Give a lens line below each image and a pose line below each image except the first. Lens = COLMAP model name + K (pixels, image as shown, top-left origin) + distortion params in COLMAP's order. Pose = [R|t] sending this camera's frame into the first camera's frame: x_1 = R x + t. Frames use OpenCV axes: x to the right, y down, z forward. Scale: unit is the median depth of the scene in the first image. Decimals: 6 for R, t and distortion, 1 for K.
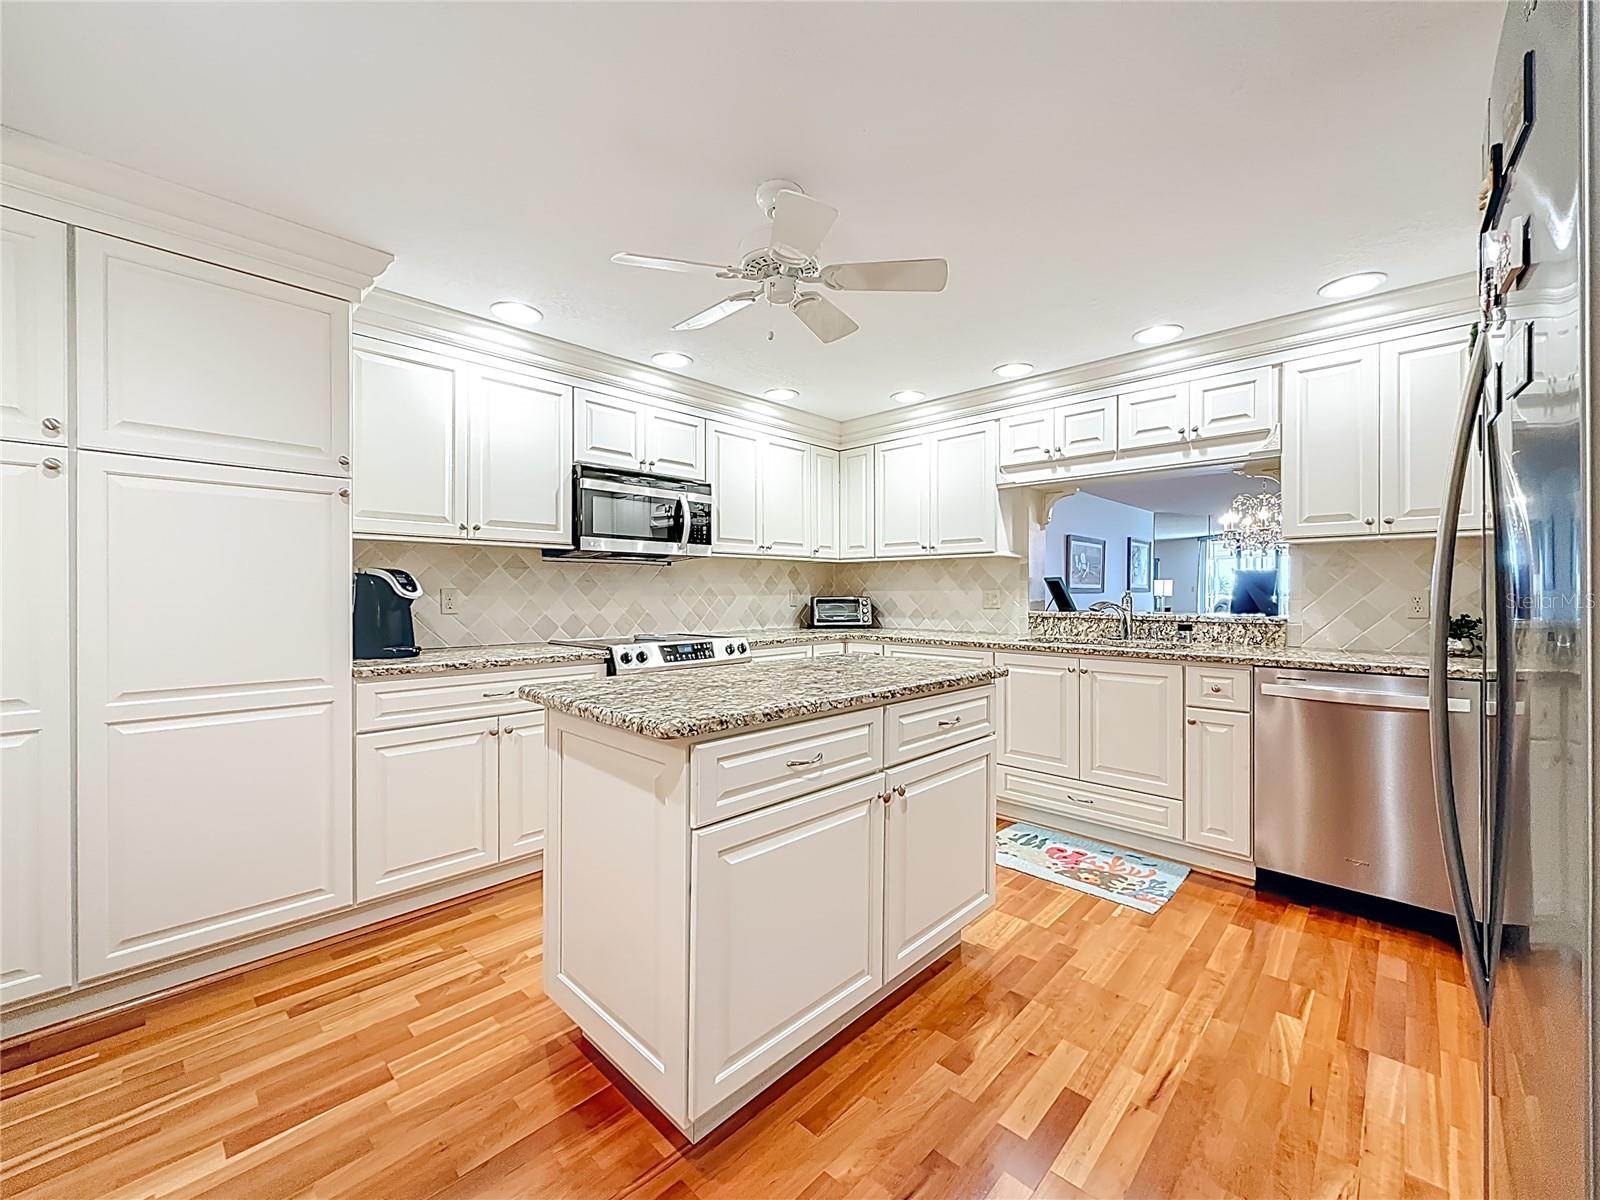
lens RADIAL K [[651.7, 0, 821.8], [0, 651.7, 595.0], [0, 0, 1]] dist [0.006201, -0.002554]
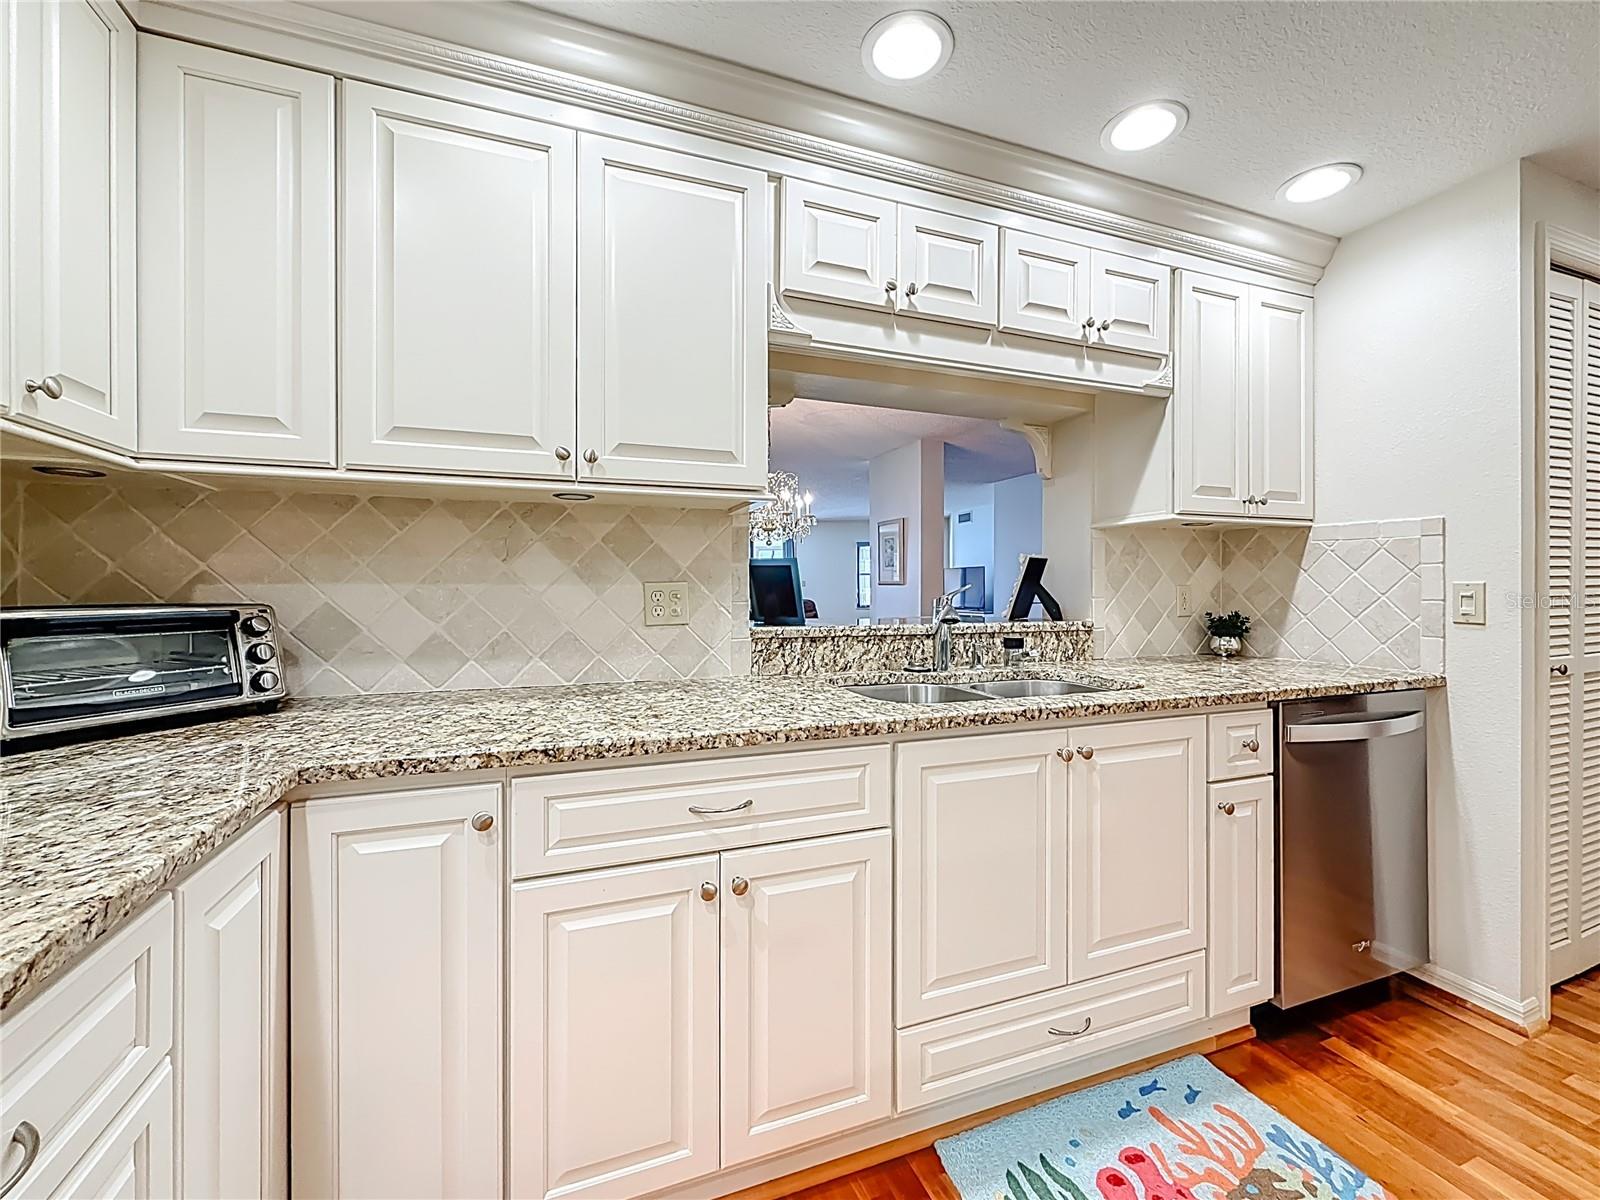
lens RADIAL K [[651.7, 0, 785.2], [0, 651.7, 587.0], [0, 0, 1]] dist [0.006201, -0.002554]
pose [[0.456691, 0.001759, 0.889624, -0.110504], [0.004613, 0.999980, -0.004345, -0.003115], [-0.889614, 0.006088, 0.456674, 0.893509]]
